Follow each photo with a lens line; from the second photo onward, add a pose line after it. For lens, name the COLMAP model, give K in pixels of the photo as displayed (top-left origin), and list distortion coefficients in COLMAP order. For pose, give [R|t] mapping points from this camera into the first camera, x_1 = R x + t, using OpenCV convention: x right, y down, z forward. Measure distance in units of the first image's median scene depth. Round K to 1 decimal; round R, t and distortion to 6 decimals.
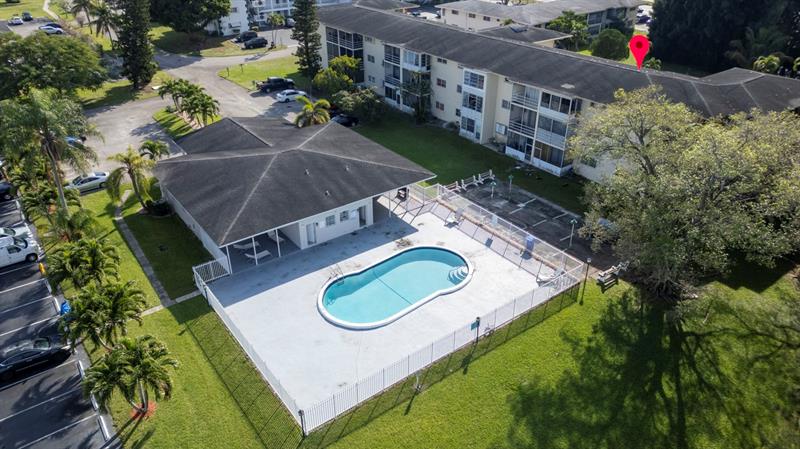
lens RADIAL K [[558.0, 0, 398.6], [0, 558.0, 225.3], [0, 0, 1]] dist [0.091857, -0.098540]
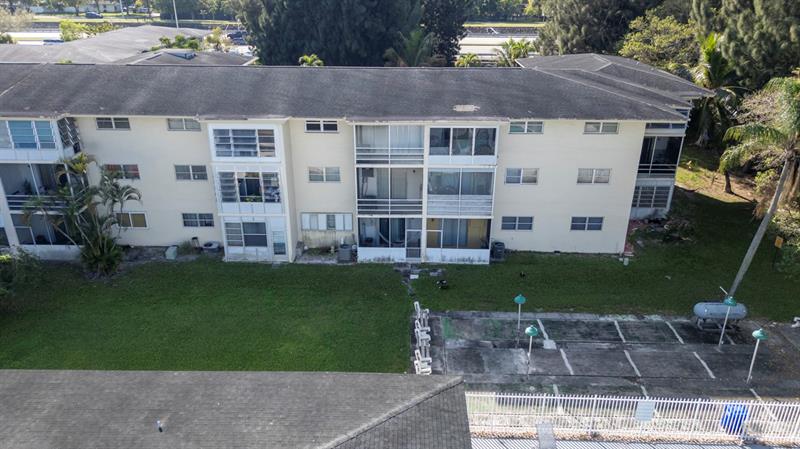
lens RADIAL K [[558.0, 0, 398.6], [0, 558.0, 225.3], [0, 0, 1]] dist [0.091857, -0.098540]
pose [[0.599946, -0.321151, 0.732753, -0.170407], [0.389271, 0.917346, 0.083336, -0.204980], [-0.698951, 0.235242, 0.675373, 0.676235]]
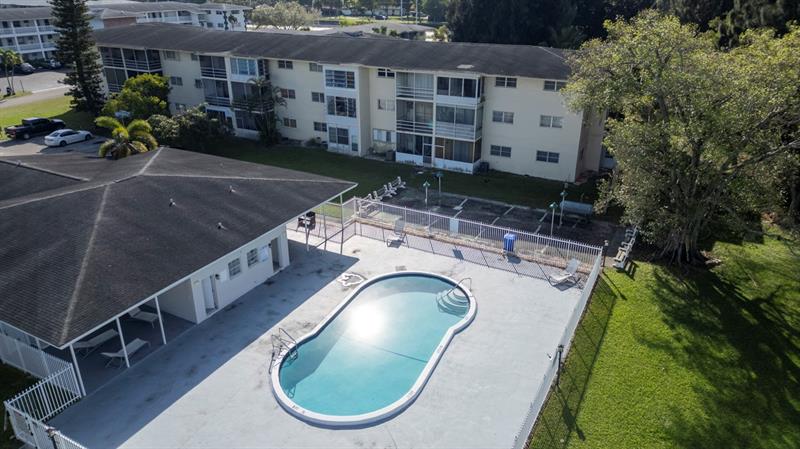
lens RADIAL K [[558.0, 0, 398.6], [0, 558.0, 225.3], [0, 0, 1]] dist [0.091857, -0.098540]
pose [[0.904846, -0.170795, 0.389977, -0.157554], [0.212115, 0.975073, -0.065119, 0.020375], [-0.369134, 0.141643, 0.918519, 0.279552]]
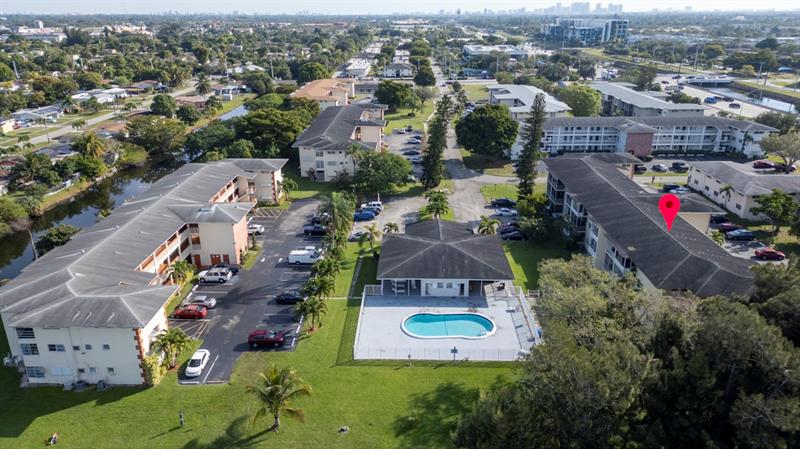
lens RADIAL K [[558.0, 0, 398.6], [0, 558.0, 225.3], [0, 0, 1]] dist [0.091857, -0.098540]
pose [[0.786484, 0.217056, -0.578212, 0.624974], [-0.305560, 0.950351, -0.058867, -0.037233], [0.536727, 0.222977, 0.813760, -0.469882]]
